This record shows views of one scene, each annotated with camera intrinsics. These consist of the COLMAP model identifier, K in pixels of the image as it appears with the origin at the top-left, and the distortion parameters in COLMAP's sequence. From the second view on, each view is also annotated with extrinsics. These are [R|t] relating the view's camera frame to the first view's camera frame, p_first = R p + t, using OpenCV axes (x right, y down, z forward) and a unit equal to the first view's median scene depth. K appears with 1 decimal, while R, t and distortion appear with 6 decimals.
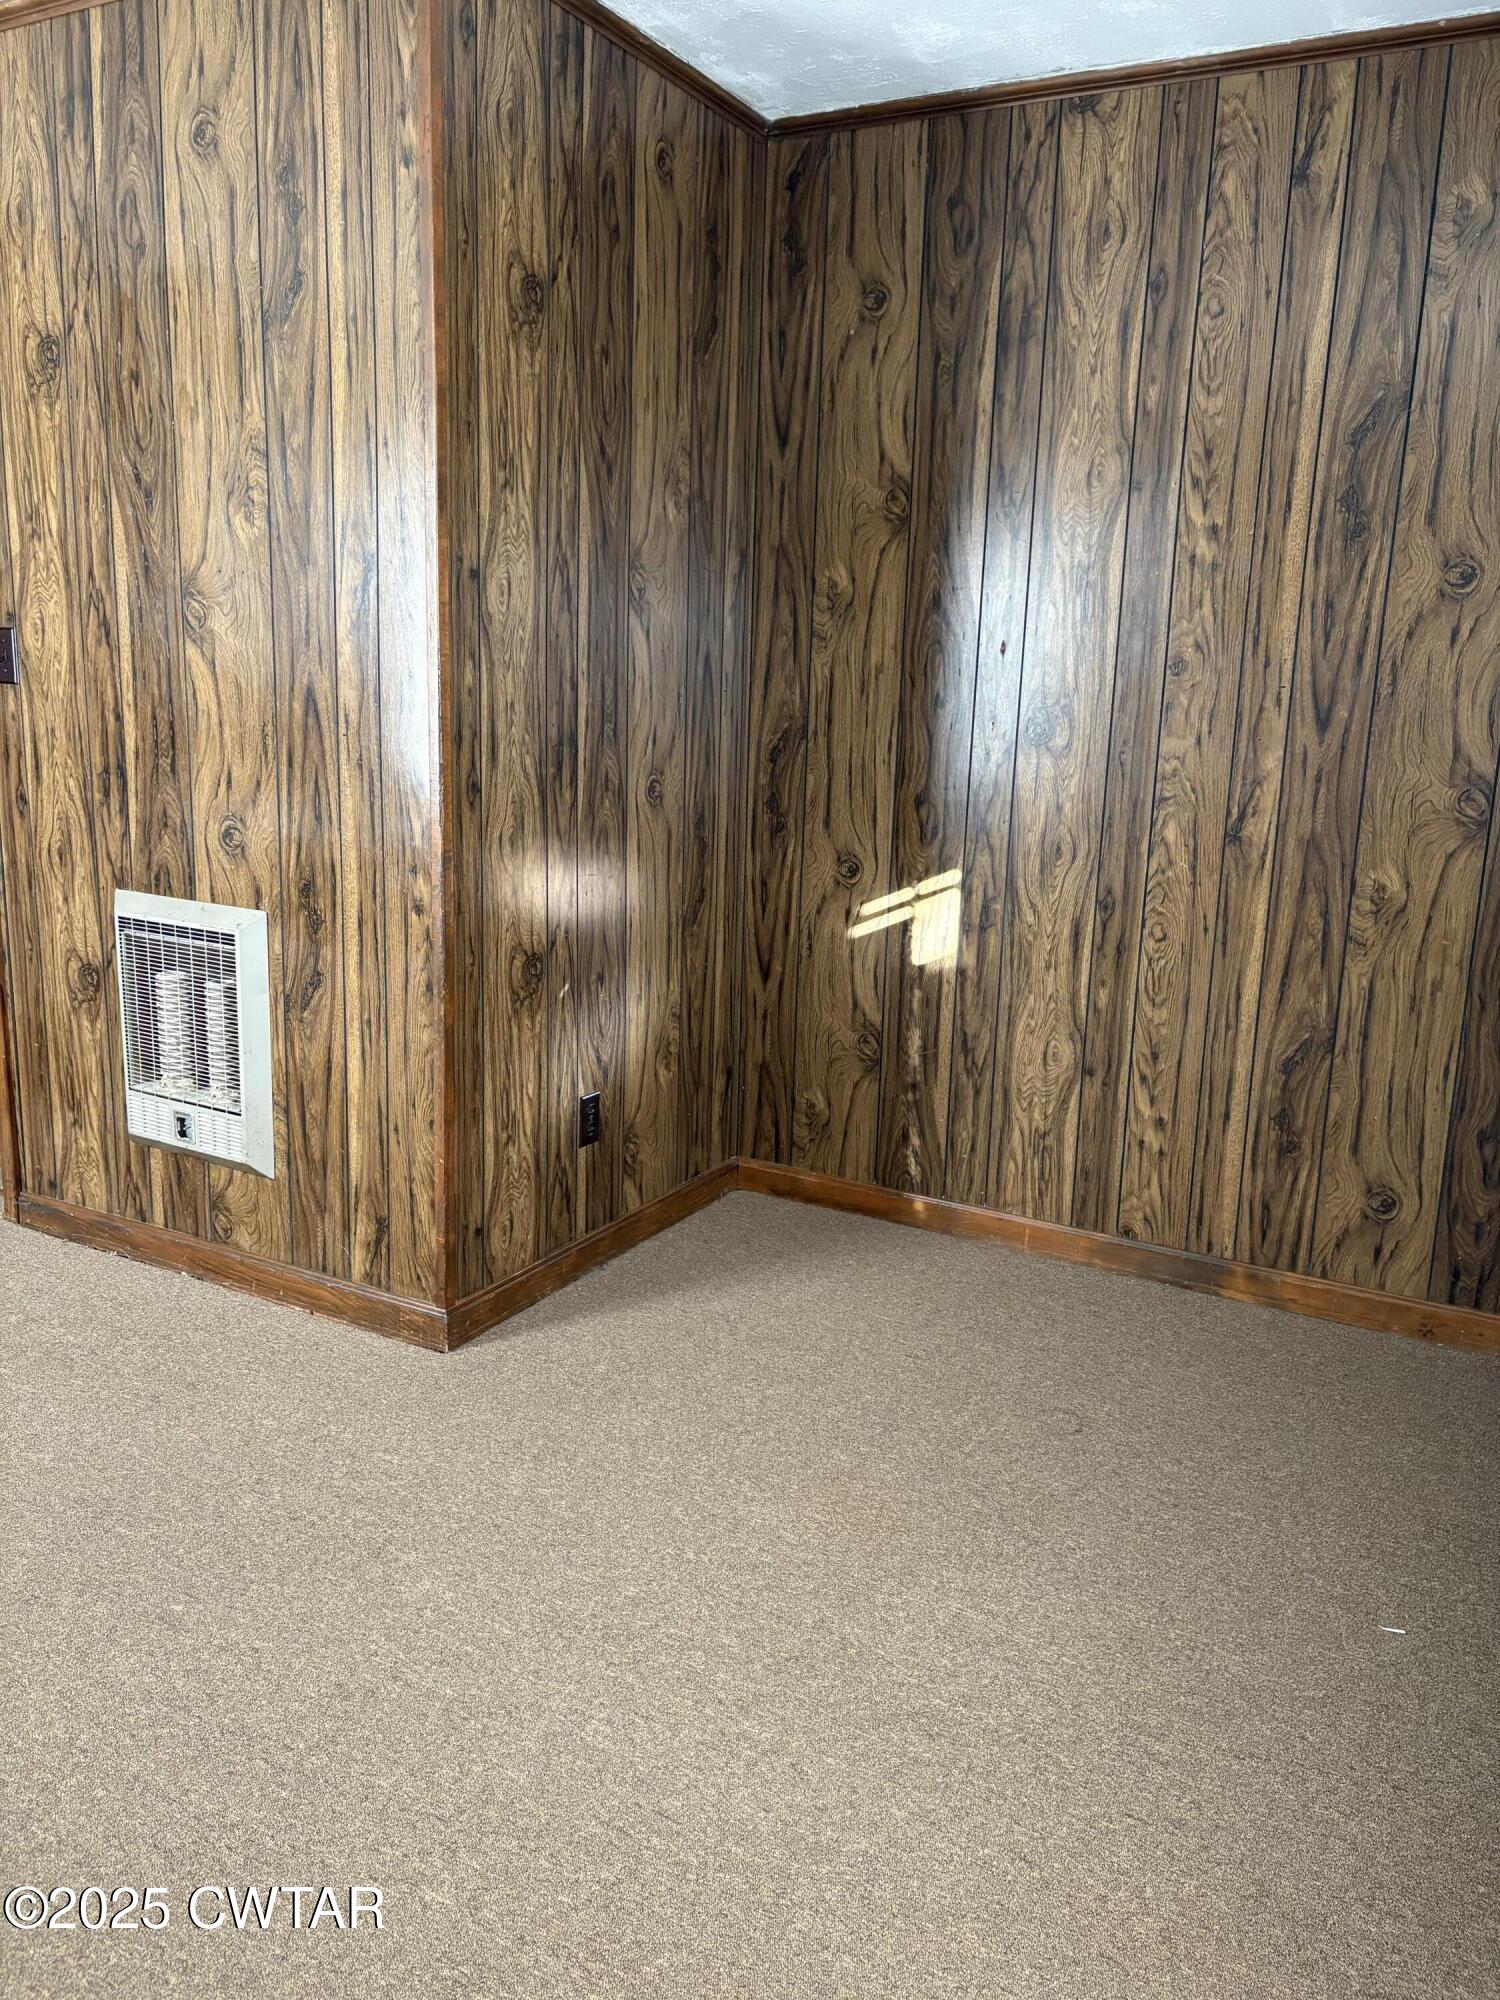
lens RADIAL K [[1512.9, 0, 742.7], [0, 1512.9, 997.7], [0, 0, 1]] dist [0.058313, -0.046271]
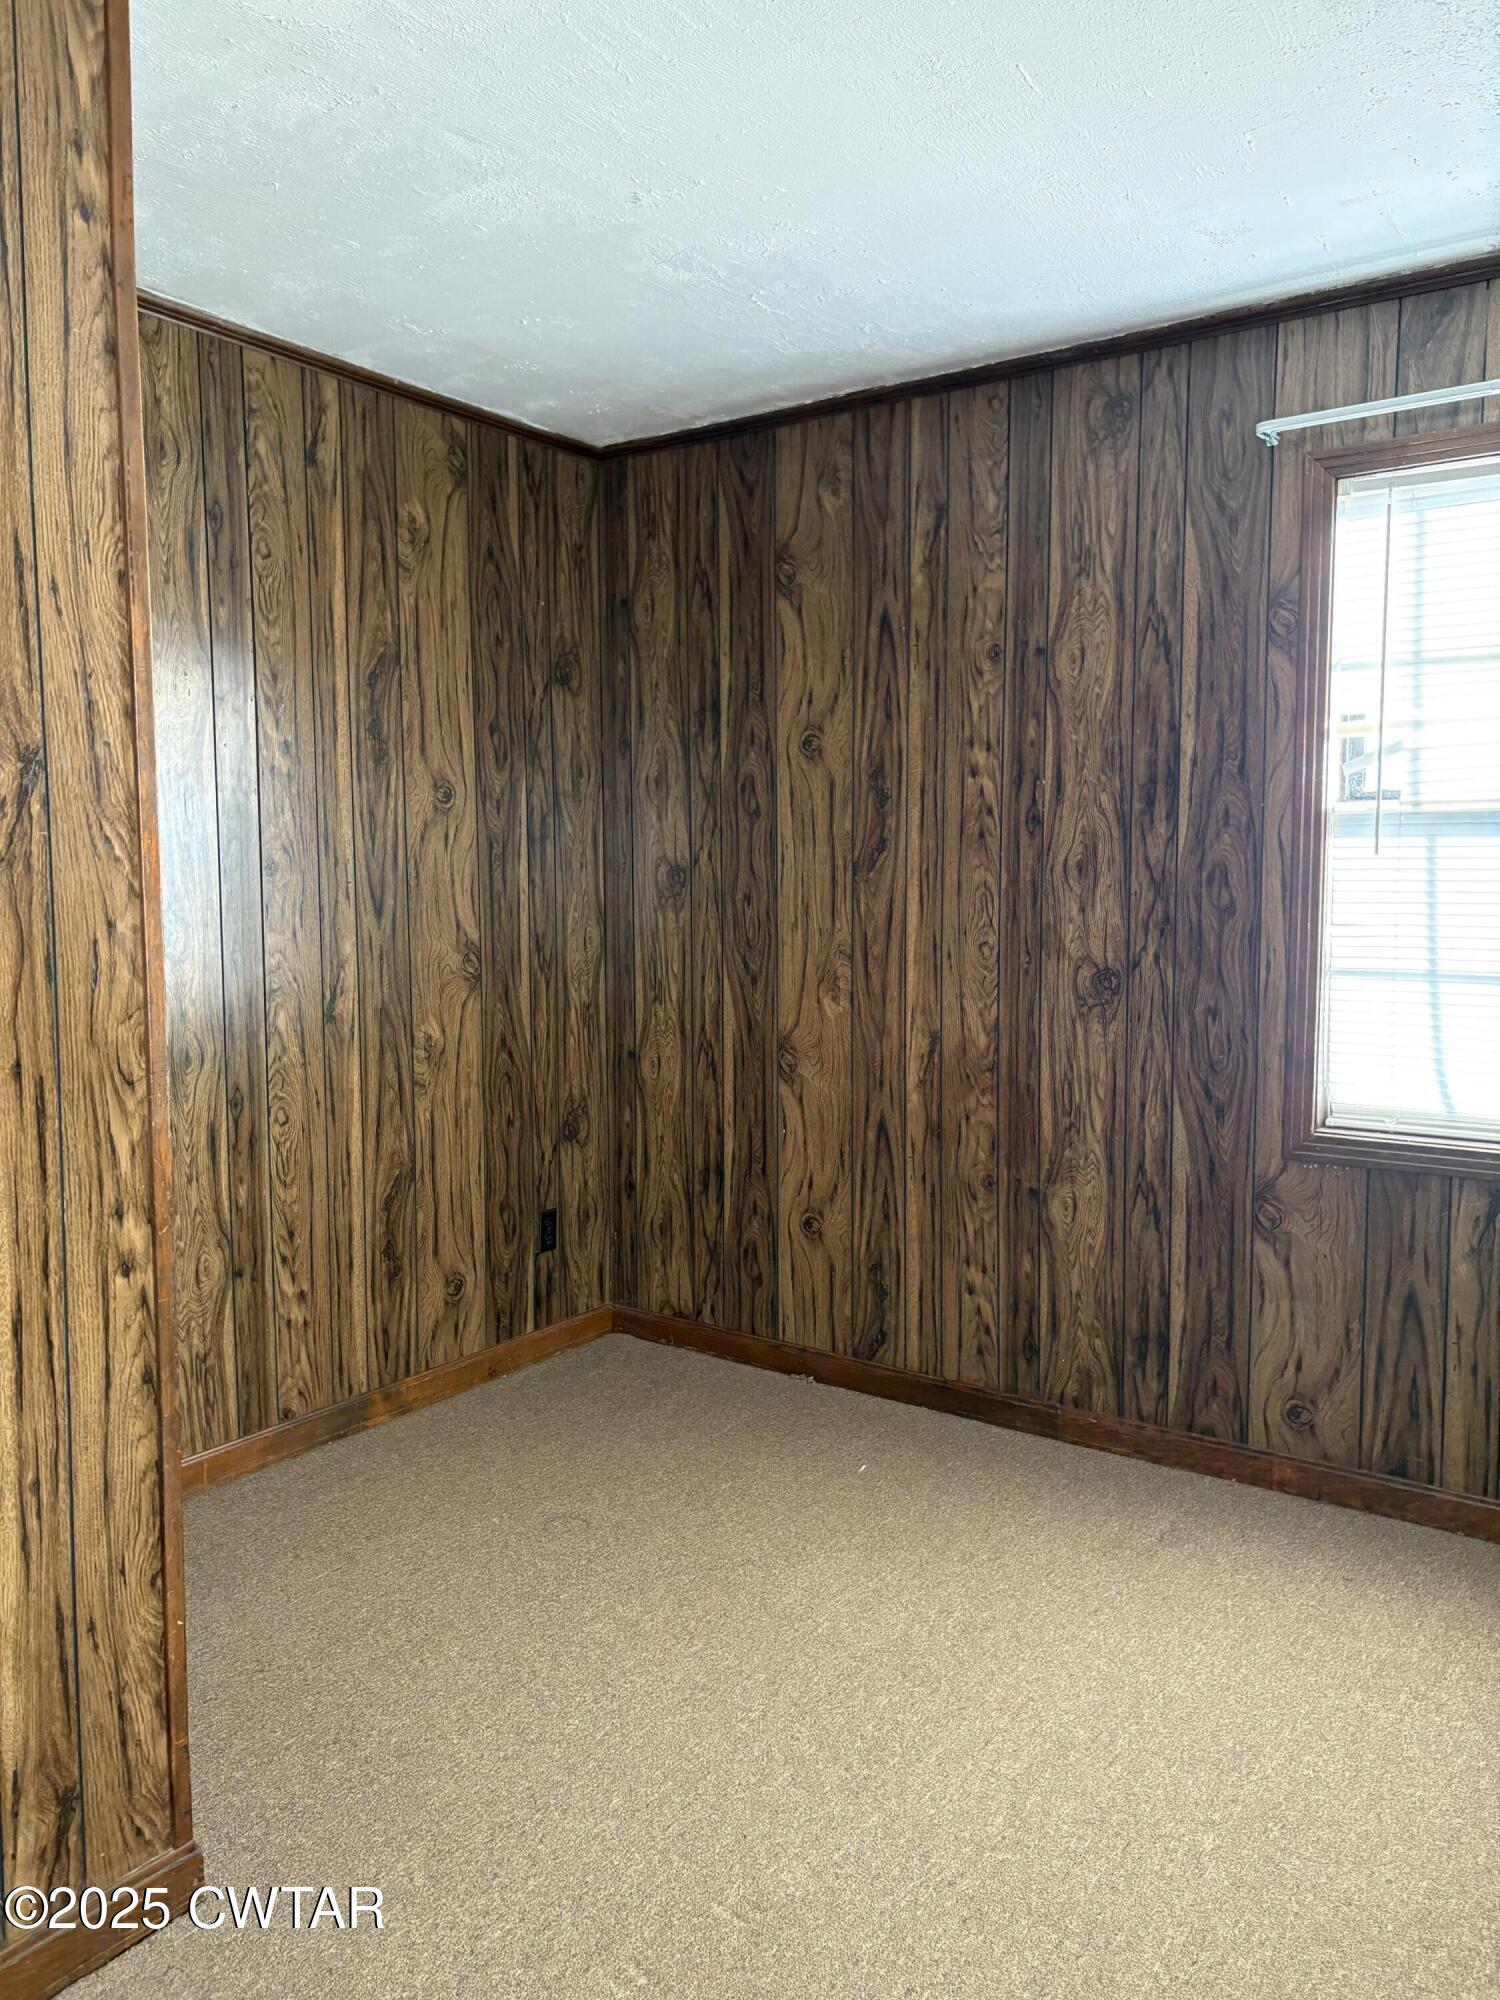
lens RADIAL K [[1512.9, 0, 742.7], [0, 1512.9, 997.7], [0, 0, 1]] dist [0.058313, -0.046271]
pose [[0.127444, -0.122574, 0.984243, -0.740583], [0.215706, 0.972008, 0.093120, -0.159242], [-0.968106, 0.200439, 0.150316, 0.546745]]
